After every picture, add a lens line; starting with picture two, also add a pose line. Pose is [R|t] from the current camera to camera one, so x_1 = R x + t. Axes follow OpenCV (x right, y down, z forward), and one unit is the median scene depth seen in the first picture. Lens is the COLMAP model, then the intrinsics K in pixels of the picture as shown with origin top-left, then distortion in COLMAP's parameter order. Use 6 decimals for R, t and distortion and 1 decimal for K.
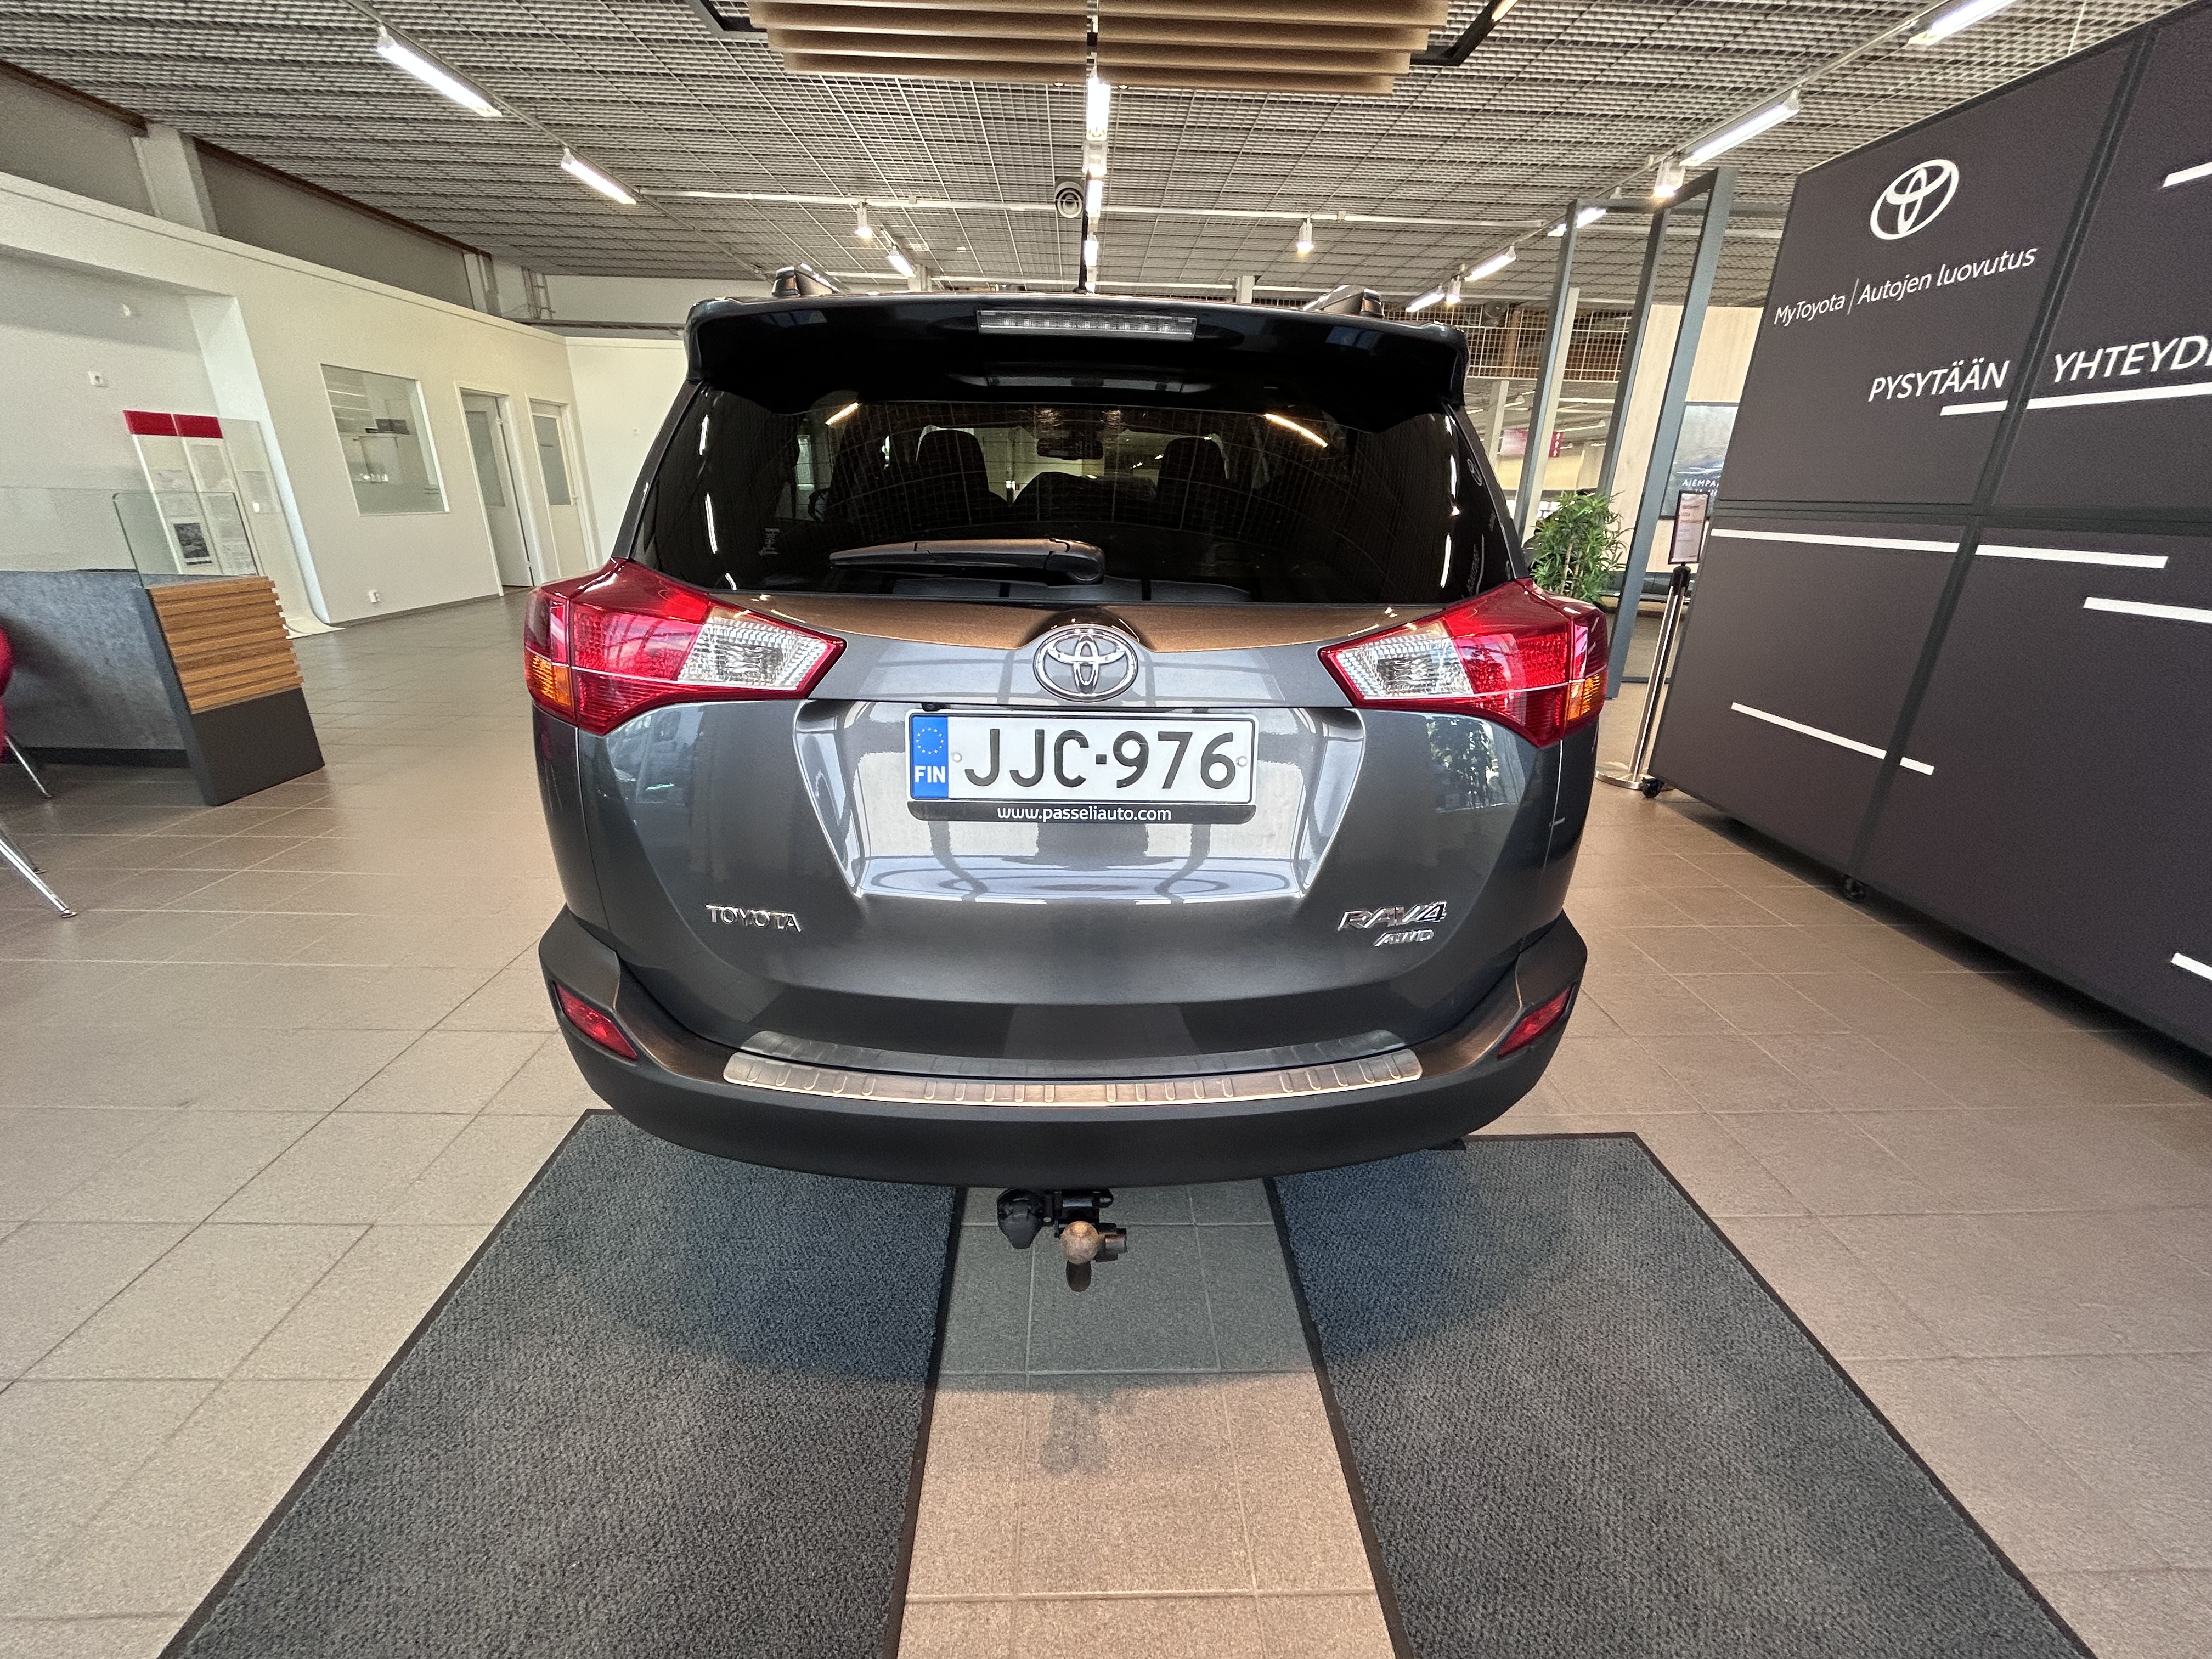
lens RADIAL K [[888.6, 0, 1098.3], [0, 888.6, 811.9], [0, 0, 1]] dist [0.016267, -0.006409]
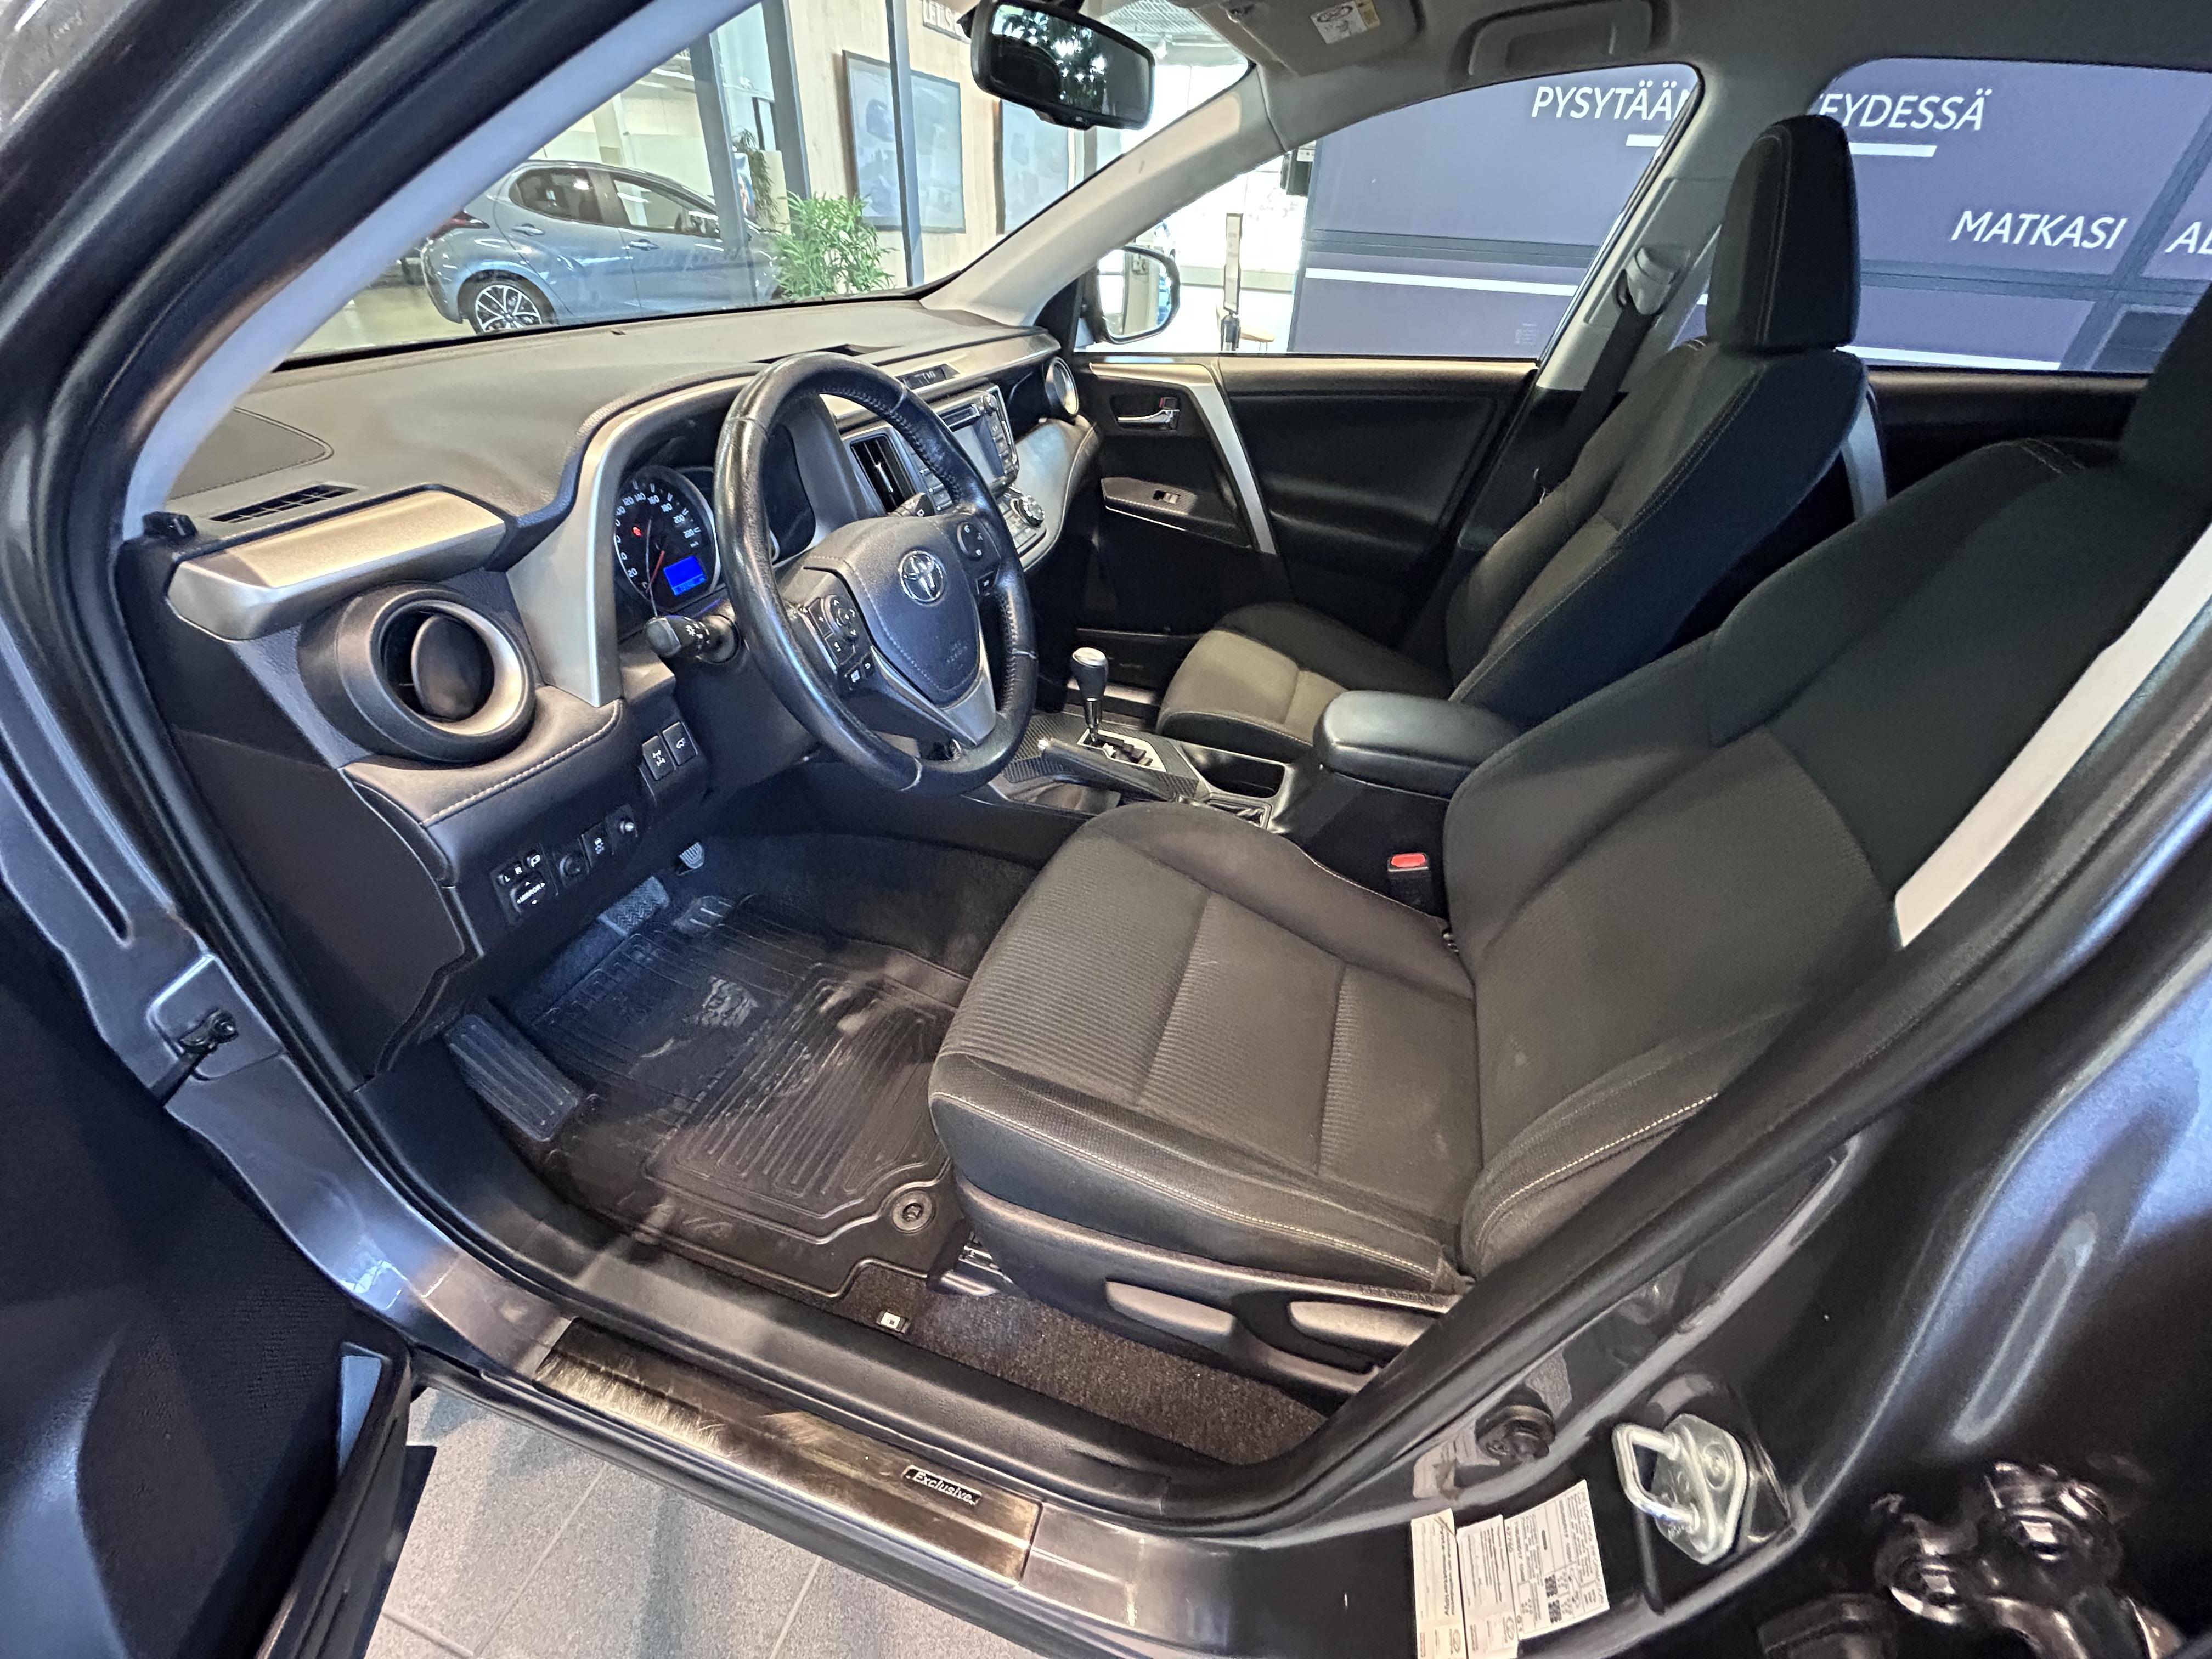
lens RADIAL K [[892.6, 0, 1106.0], [0, 892.6, 829.5], [0, 0, 1]] dist [-0.001862, -0.000759]
pose [[0.331404, -0.546778, 0.768899, -0.393918], [0.287107, 0.834747, 0.469858, -0.414686], [-0.898744, 0.065043, 0.433622, 1.077986]]
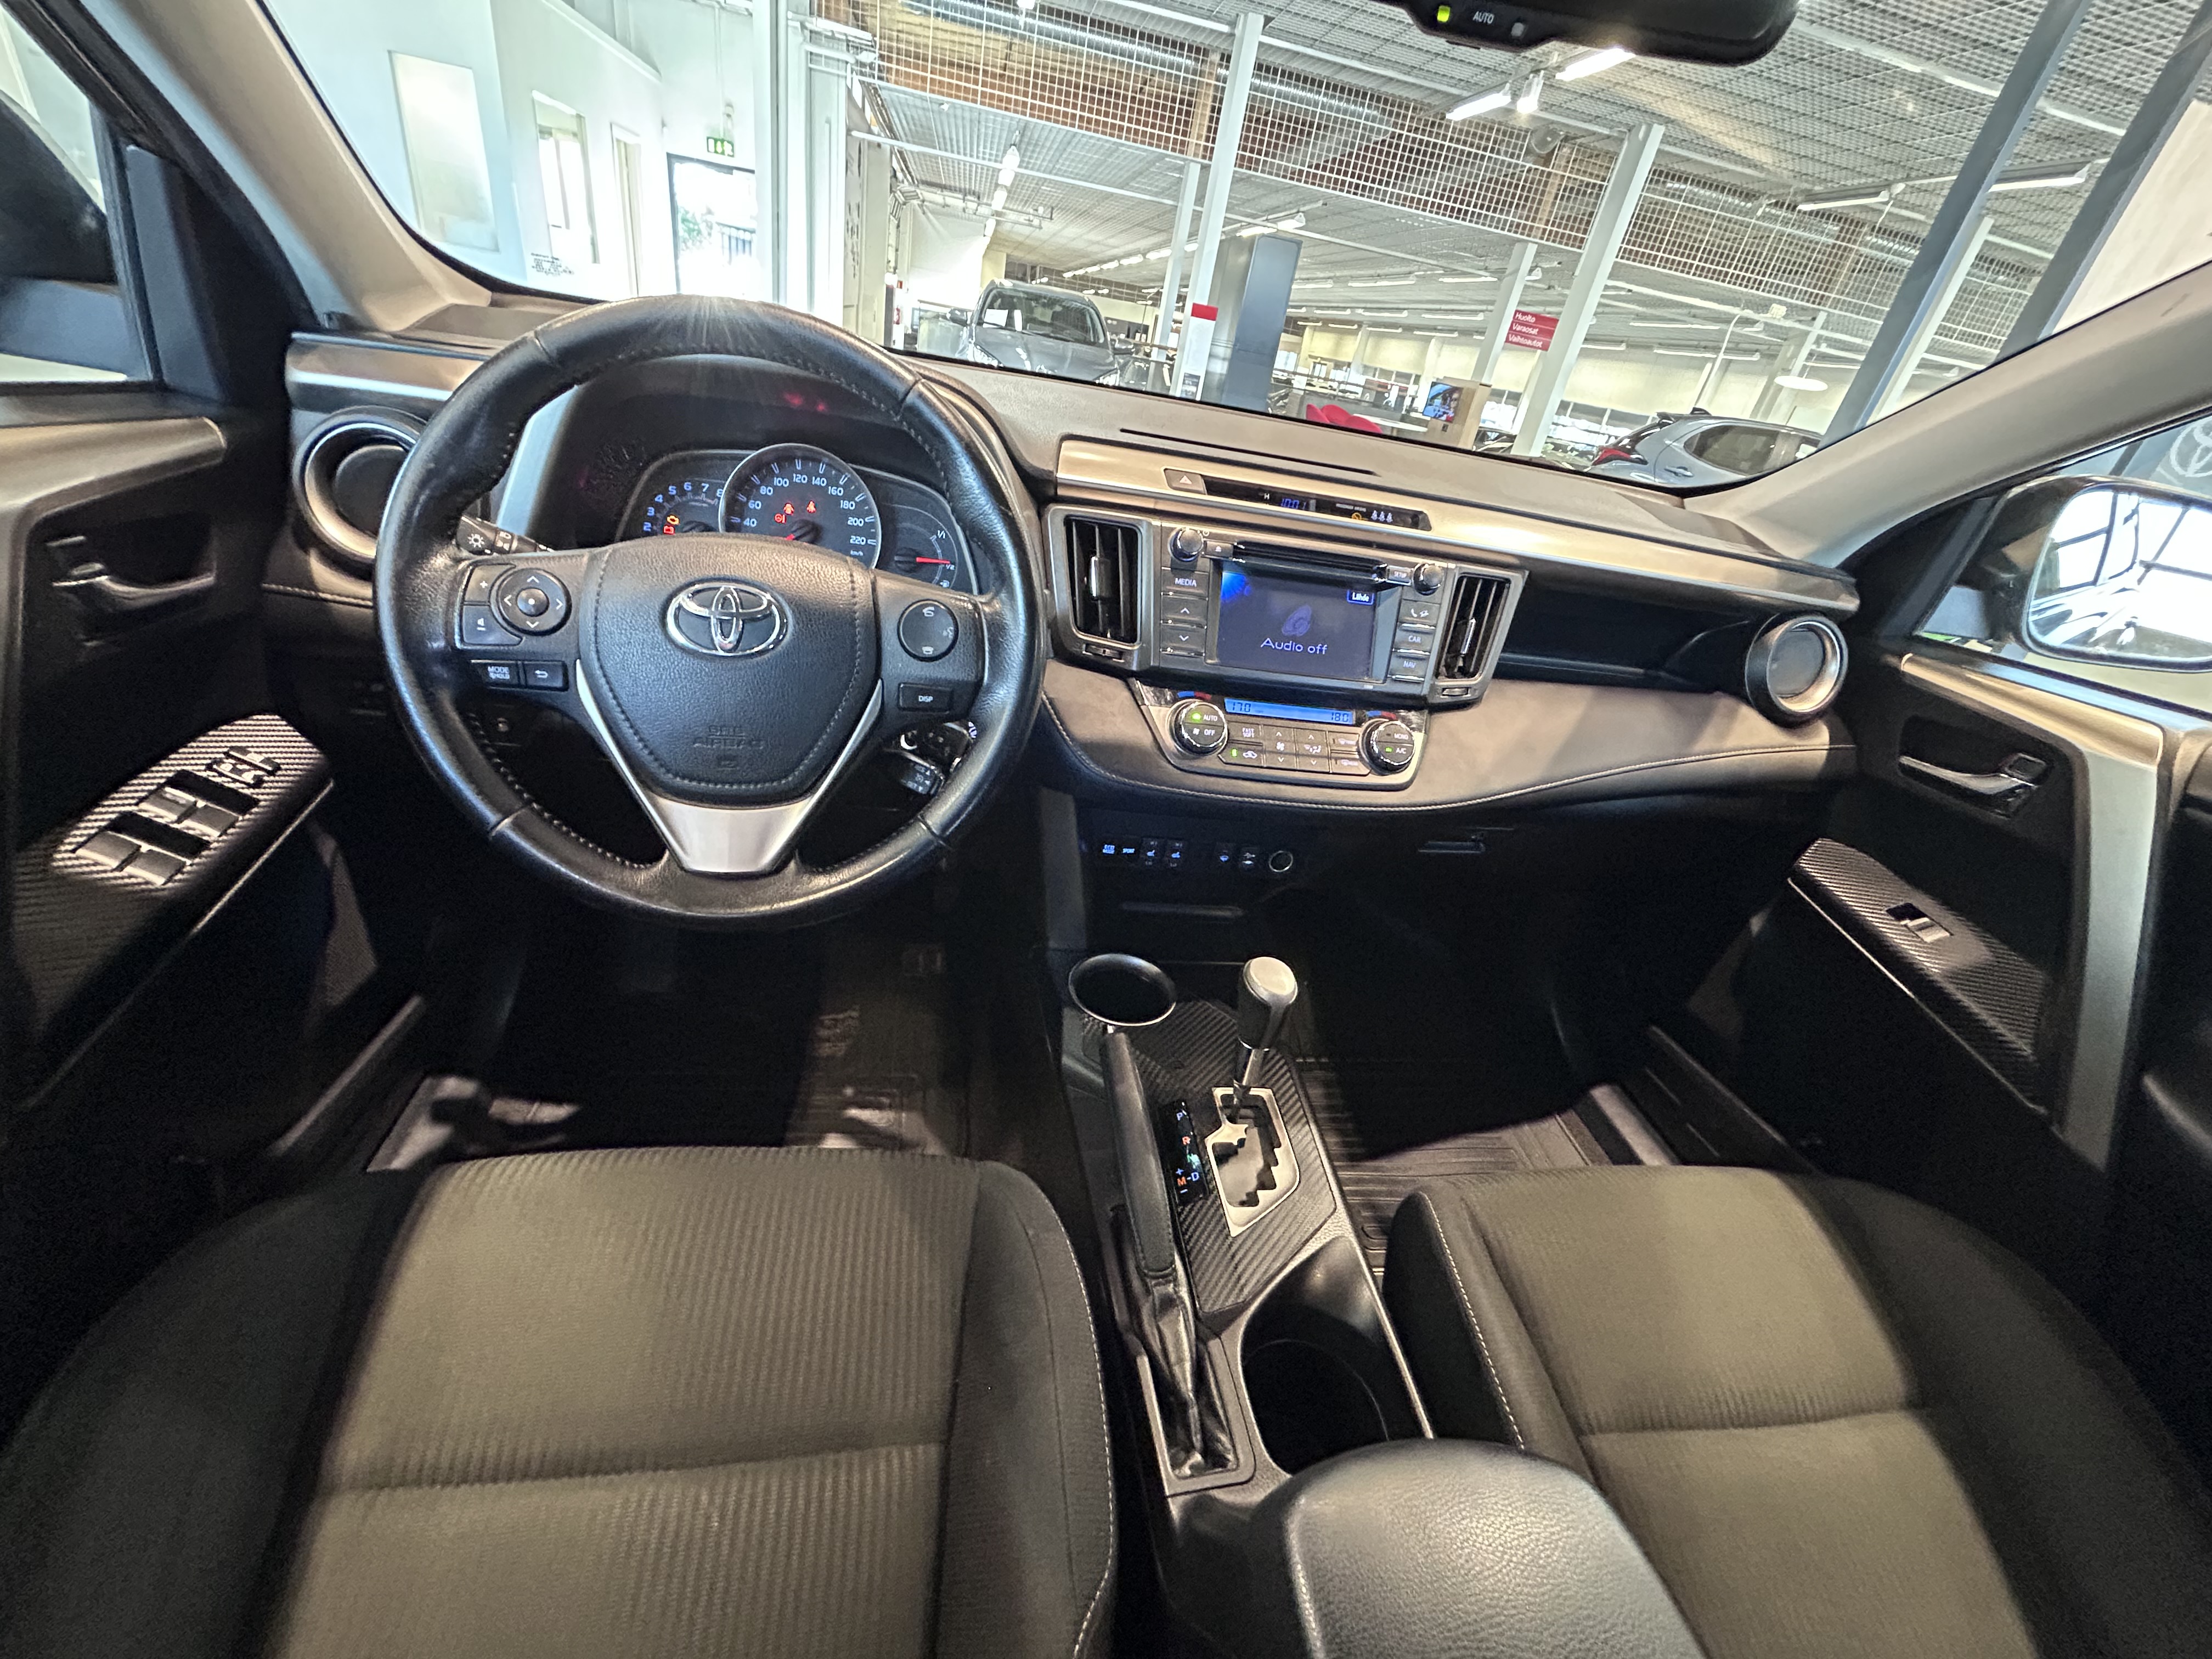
lens RADIAL K [[886.9, 0, 1110.1], [0, 886.9, 837.0], [0, 0, 1]] dist [-0.001691, -0.000131]
pose [[0.983286, 0.063110, 0.170781, -0.116215], [-0.093527, 0.979866, 0.176397, -0.363481], [-0.156210, -0.189422, 0.969390, 1.045124]]
